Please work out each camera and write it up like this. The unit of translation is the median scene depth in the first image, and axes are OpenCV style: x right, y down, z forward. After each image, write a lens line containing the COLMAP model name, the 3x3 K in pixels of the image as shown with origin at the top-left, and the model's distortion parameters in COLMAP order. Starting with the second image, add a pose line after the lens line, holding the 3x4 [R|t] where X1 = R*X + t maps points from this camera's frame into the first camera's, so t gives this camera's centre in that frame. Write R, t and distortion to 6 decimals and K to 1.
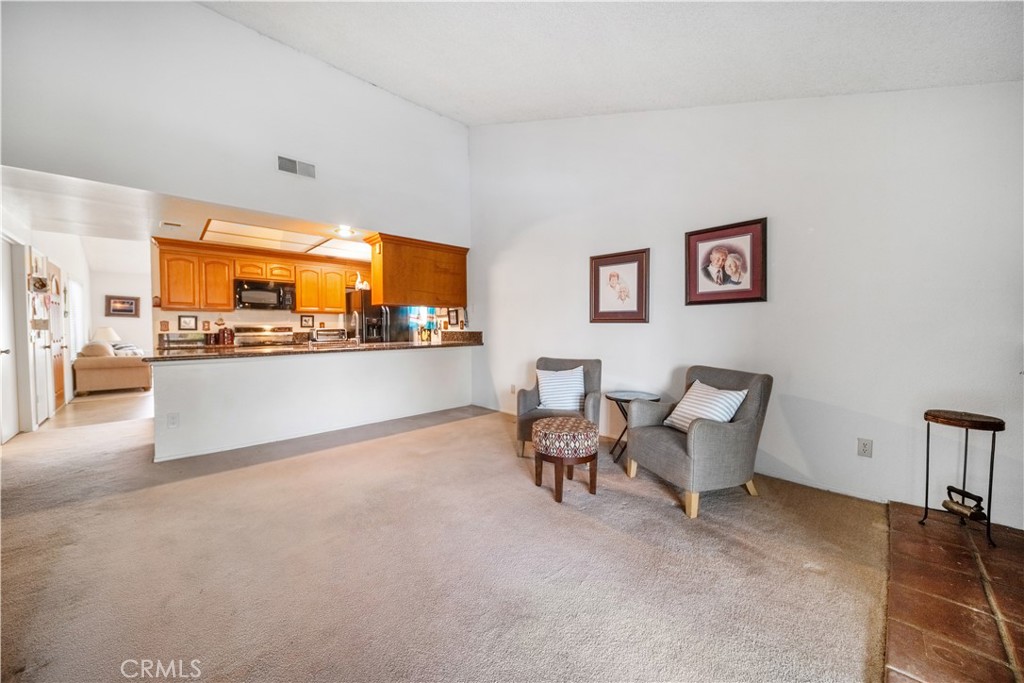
lens RADIAL K [[369.2, 0, 505.0], [0, 369.2, 337.8], [0, 0, 1]] dist [-0.005264, -0.002637]
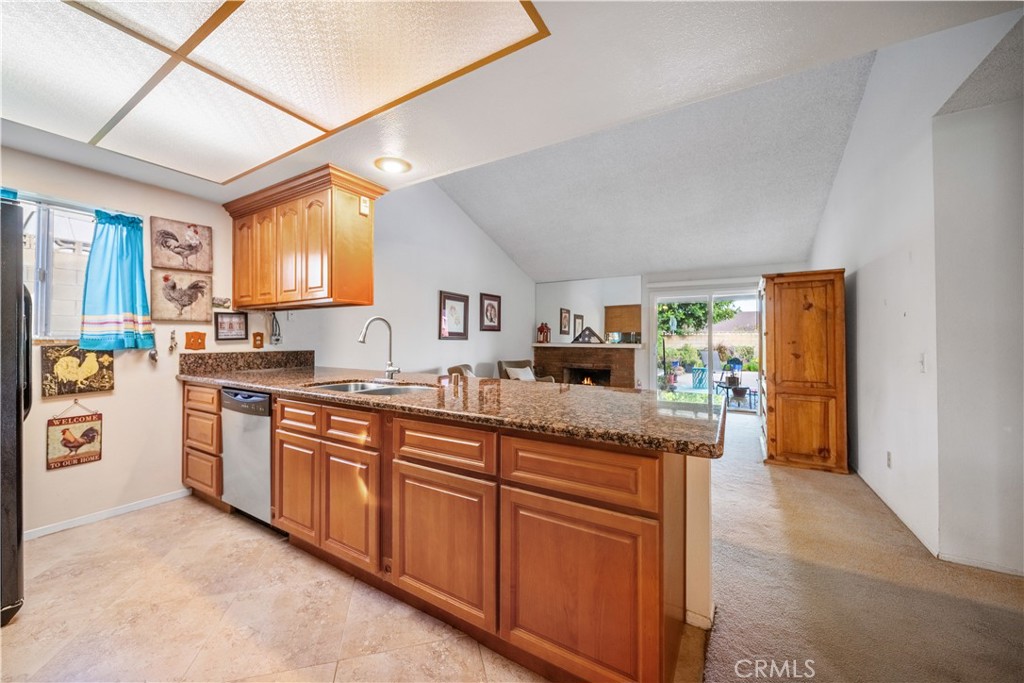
lens RADIAL K [[369.2, 0, 475.4], [0, 369.2, 340.1], [0, 0, 1]] dist [-0.005264, -0.002637]
pose [[-0.202611, 0.007854, 0.979228, -0.793438], [0.036345, 0.999339, -0.000495, -0.024239], [-0.978585, 0.035490, -0.202763, 0.826551]]
